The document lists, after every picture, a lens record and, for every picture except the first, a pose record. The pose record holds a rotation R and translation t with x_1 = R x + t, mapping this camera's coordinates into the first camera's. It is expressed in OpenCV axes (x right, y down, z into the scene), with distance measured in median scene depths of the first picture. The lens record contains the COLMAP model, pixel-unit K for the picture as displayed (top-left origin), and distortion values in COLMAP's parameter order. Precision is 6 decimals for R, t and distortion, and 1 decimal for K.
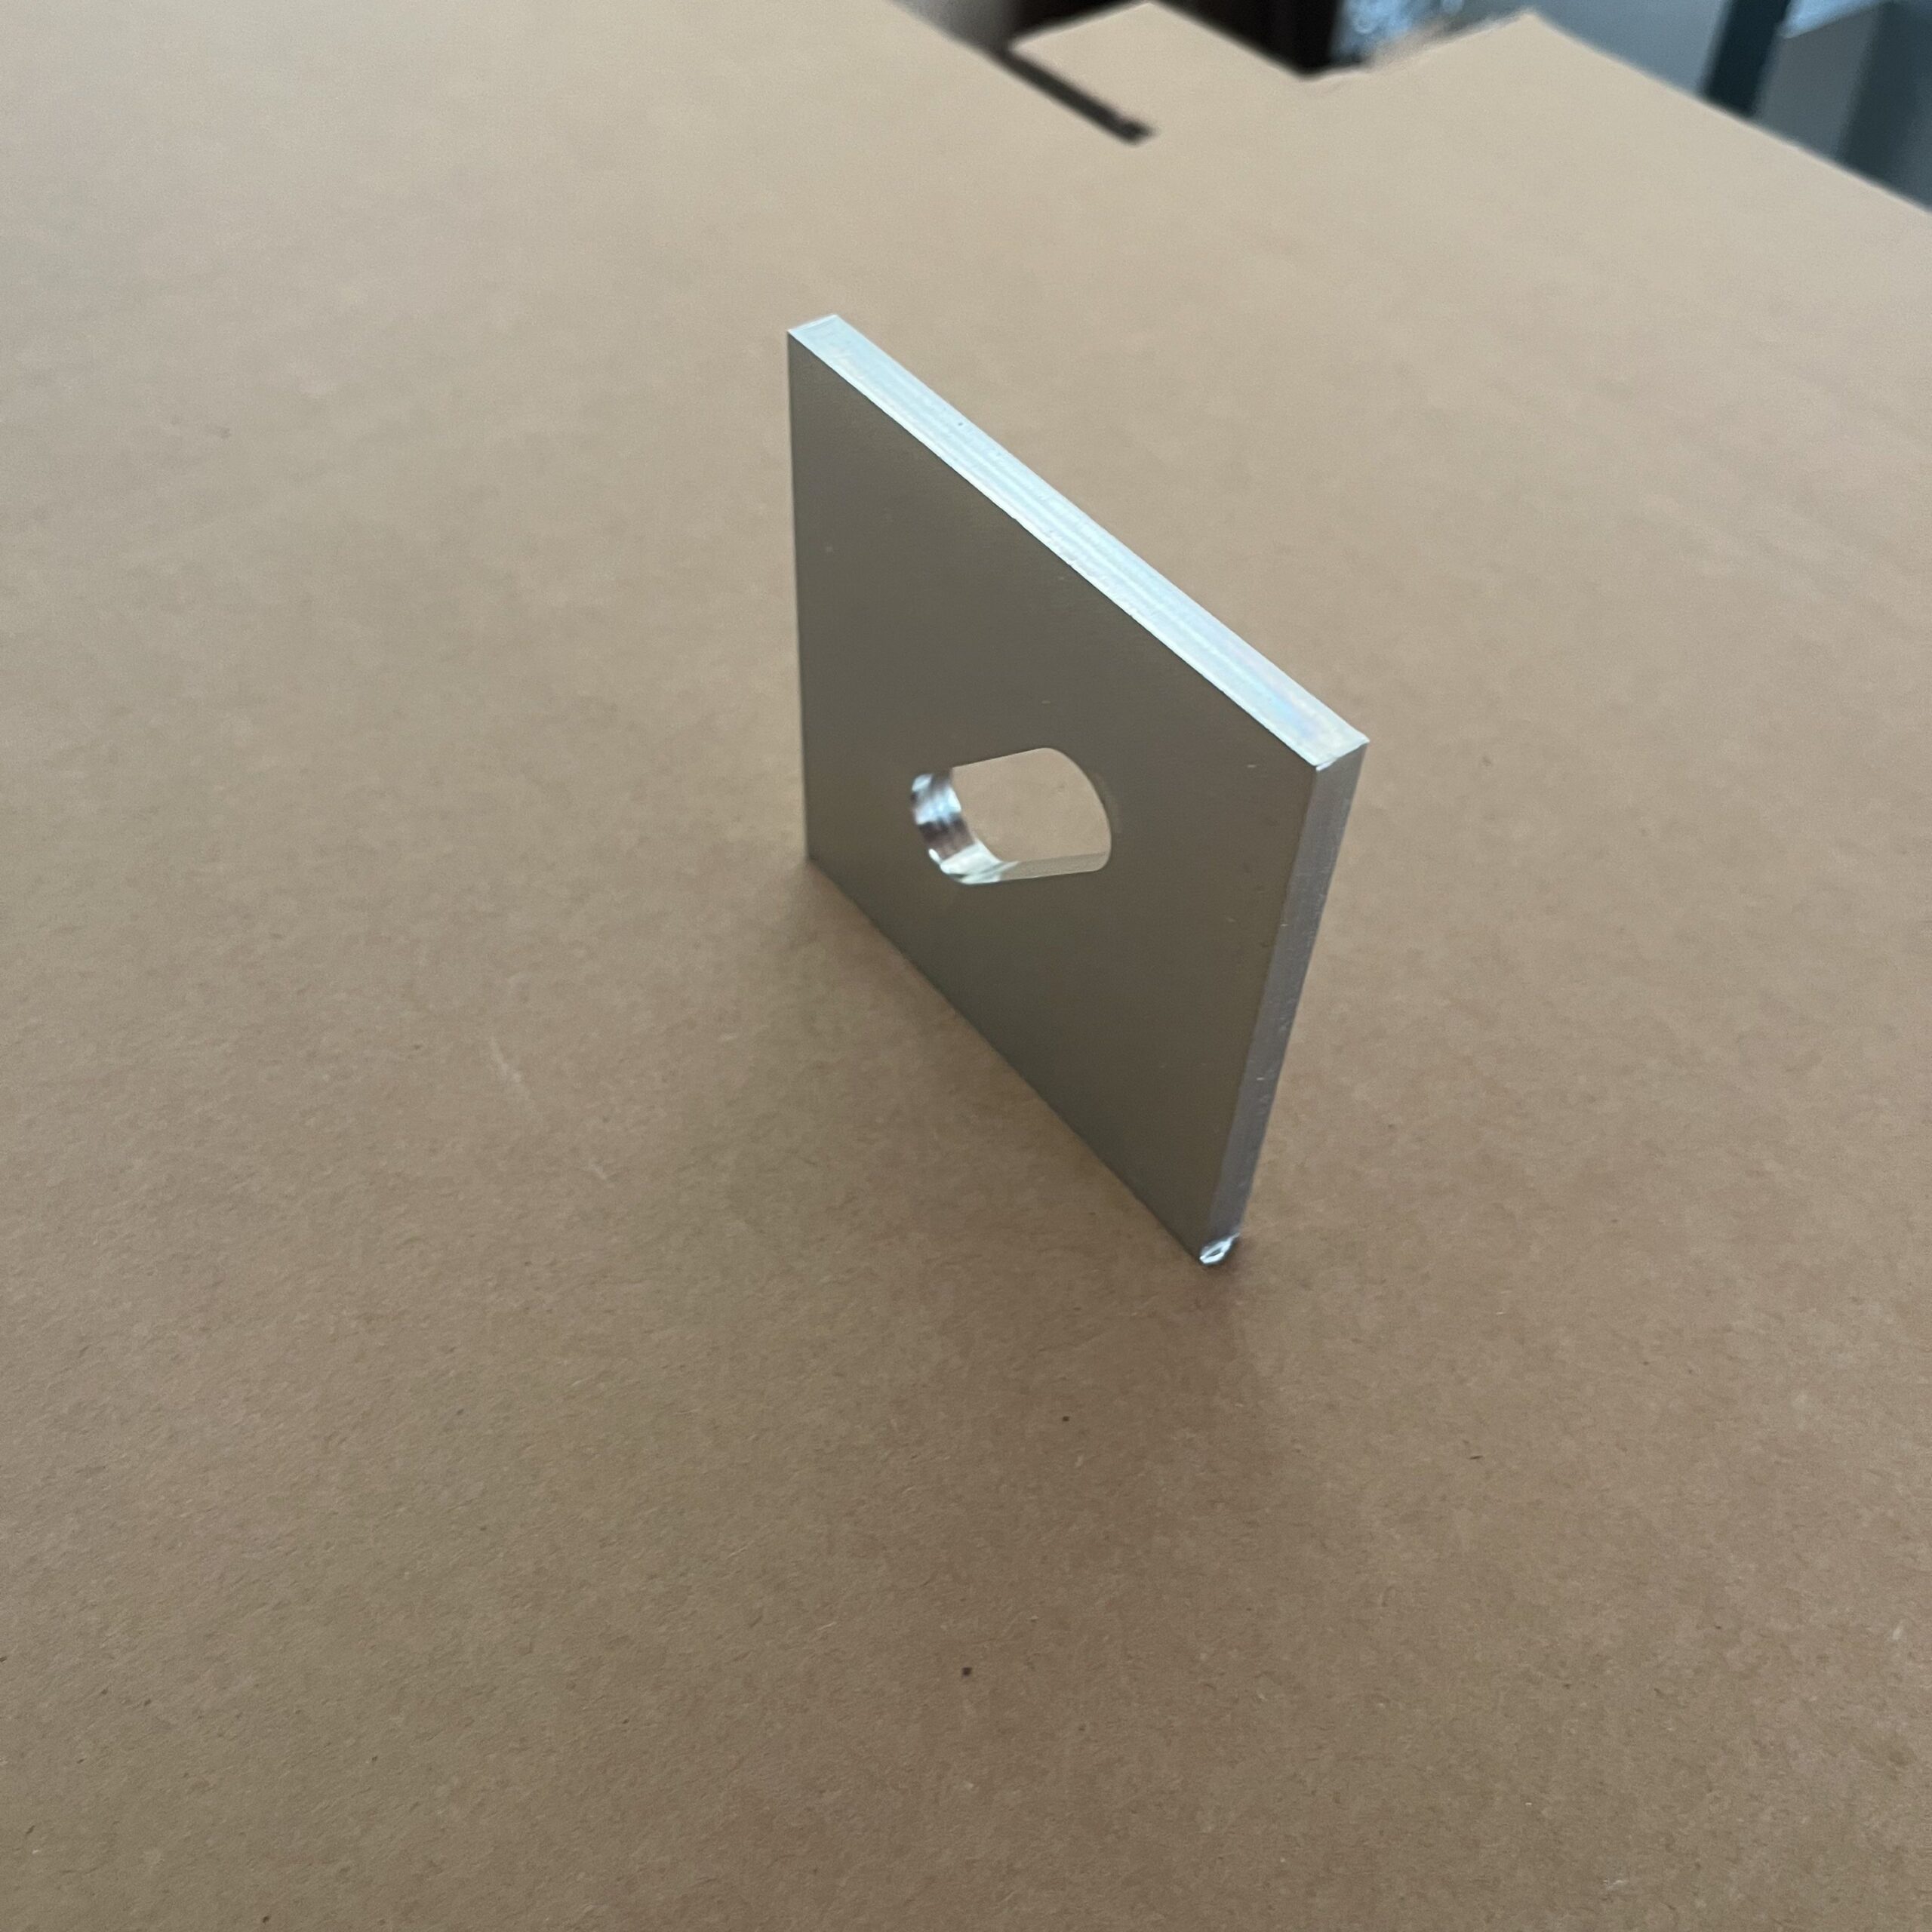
lens RADIAL K [[2083.2, 0, 963.7], [0, 2083.2, 951.2], [0, 0, 1]] dist [-0.000080, 0.000000]
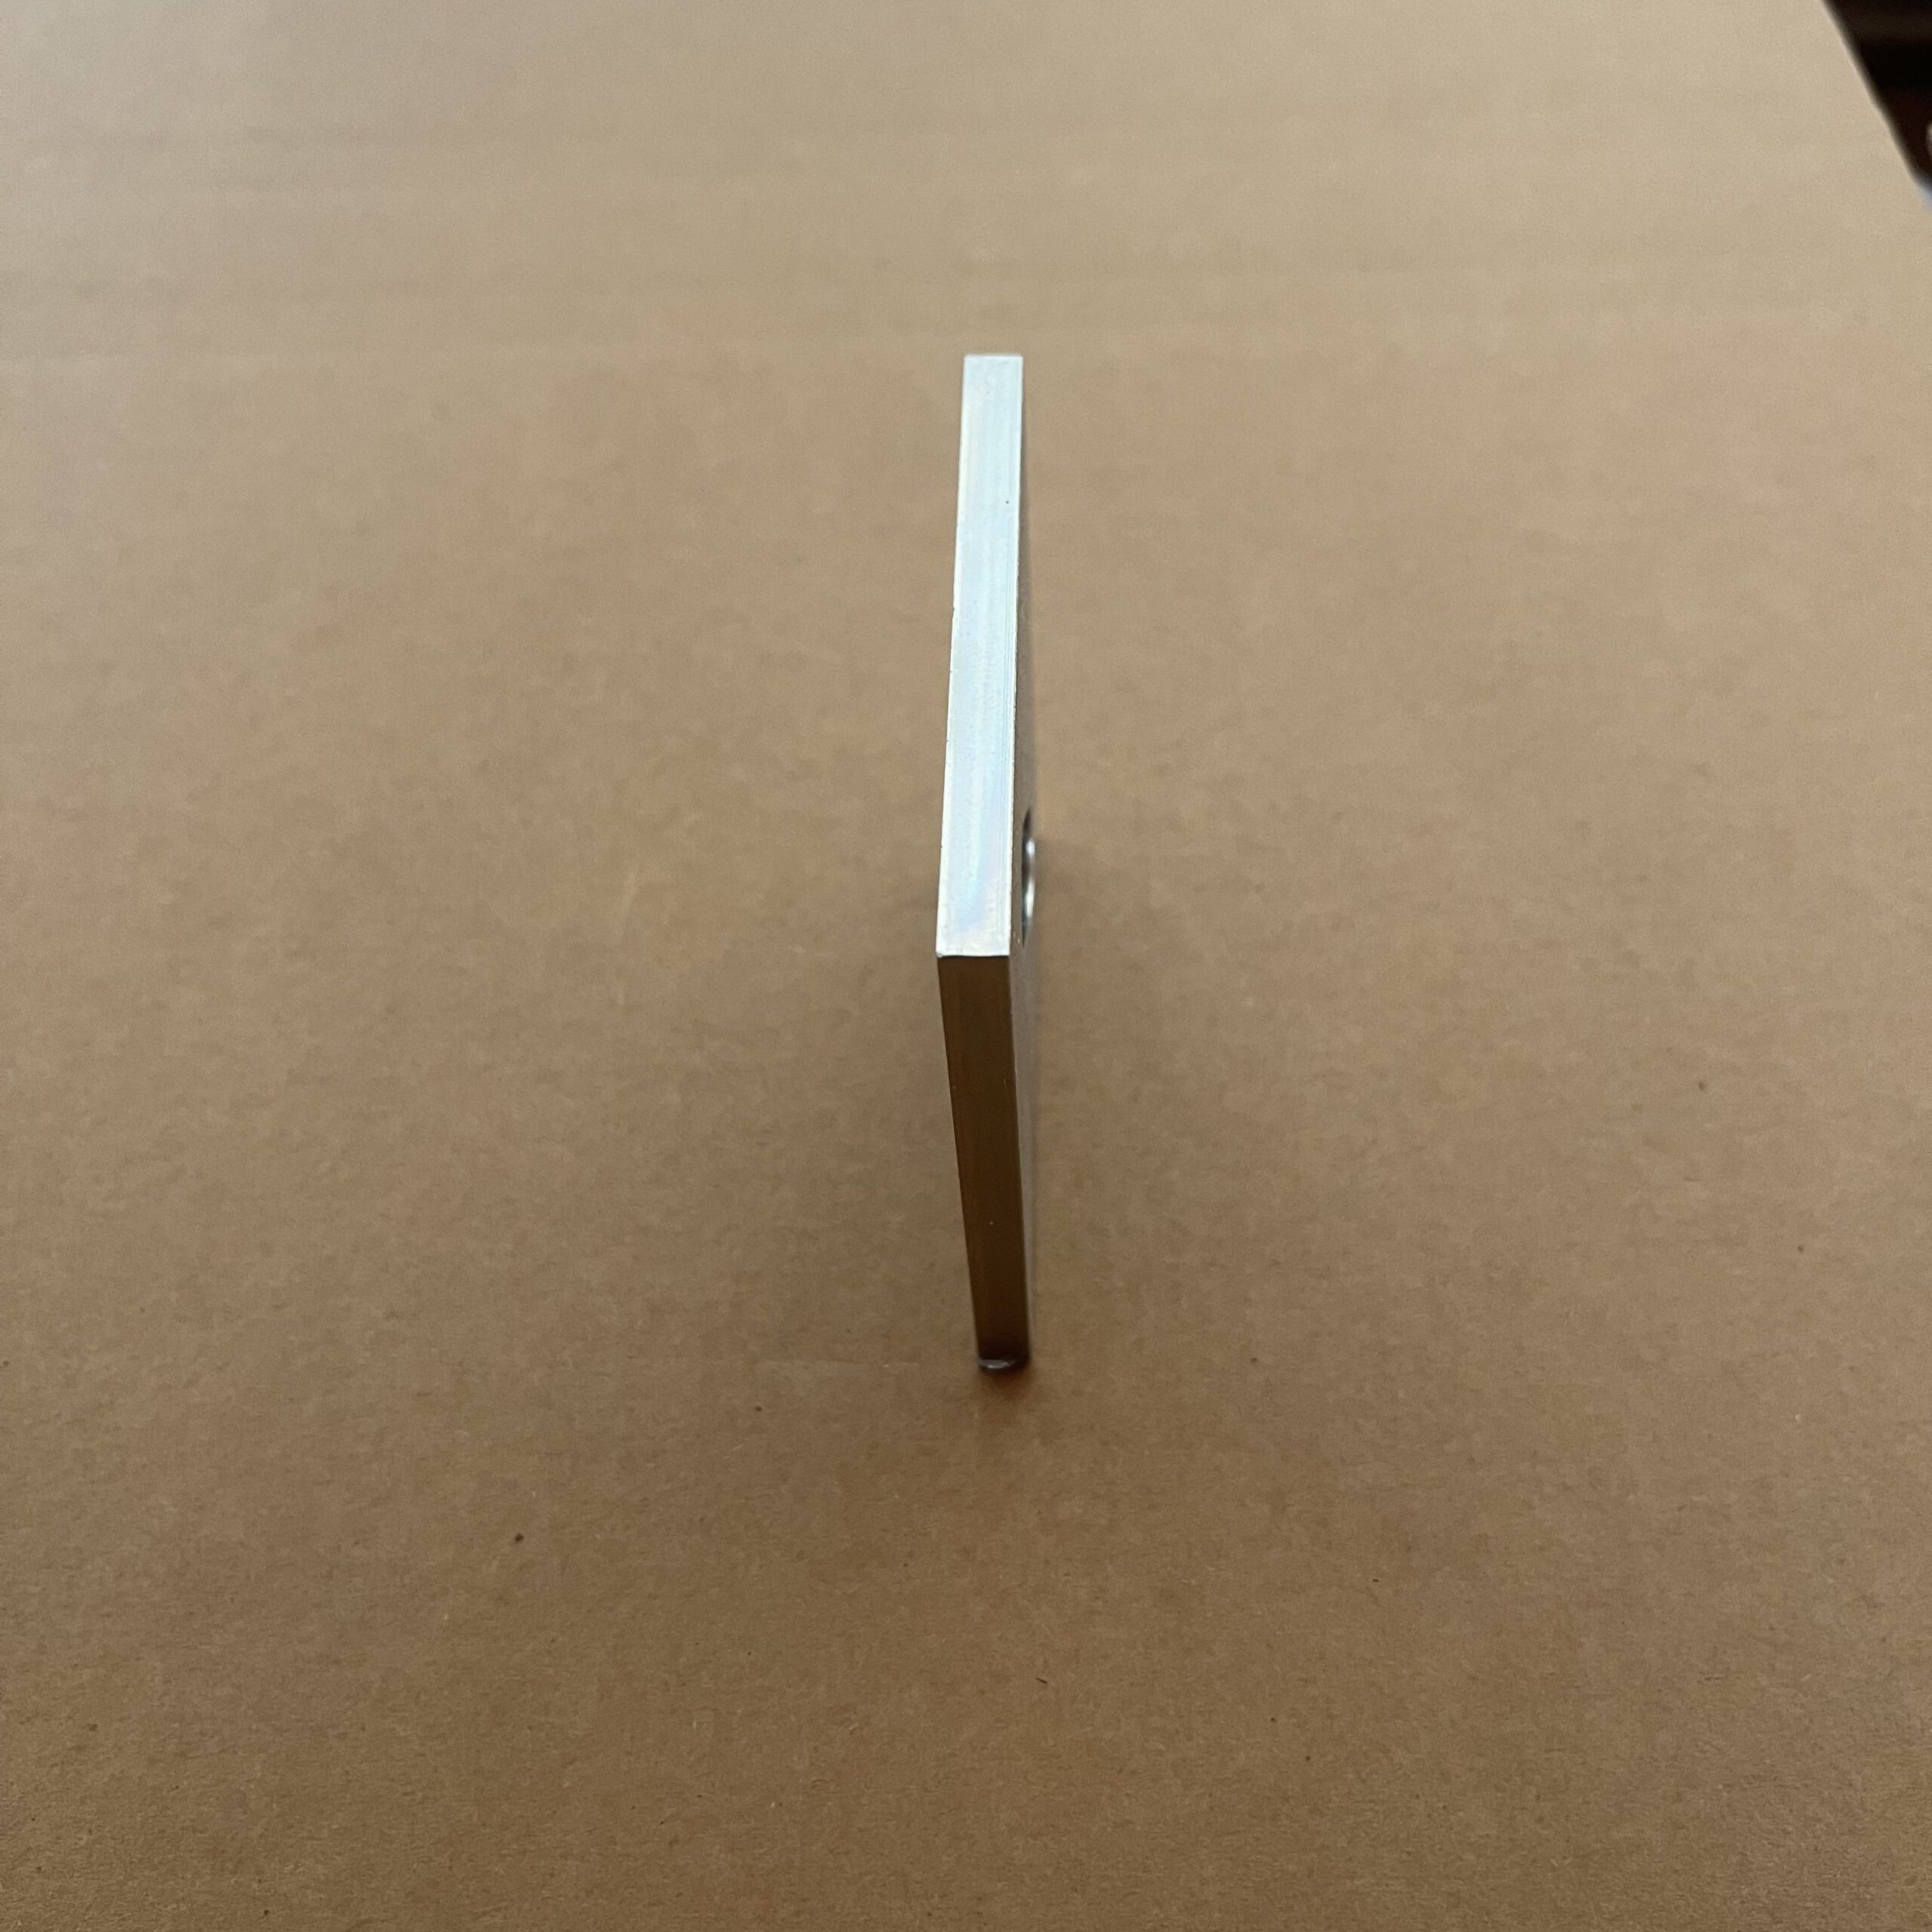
lens RADIAL K [[2083.2, 0, 985.5], [0, 2083.2, 939.3], [0, 0, 1]] dist [-0.000080, 0.000000]
pose [[0.763081, 0.463425, -0.450494, 0.500627], [-0.430255, 0.884382, 0.180968, -0.225735], [0.482274, 0.055734, 0.874246, 0.119136]]
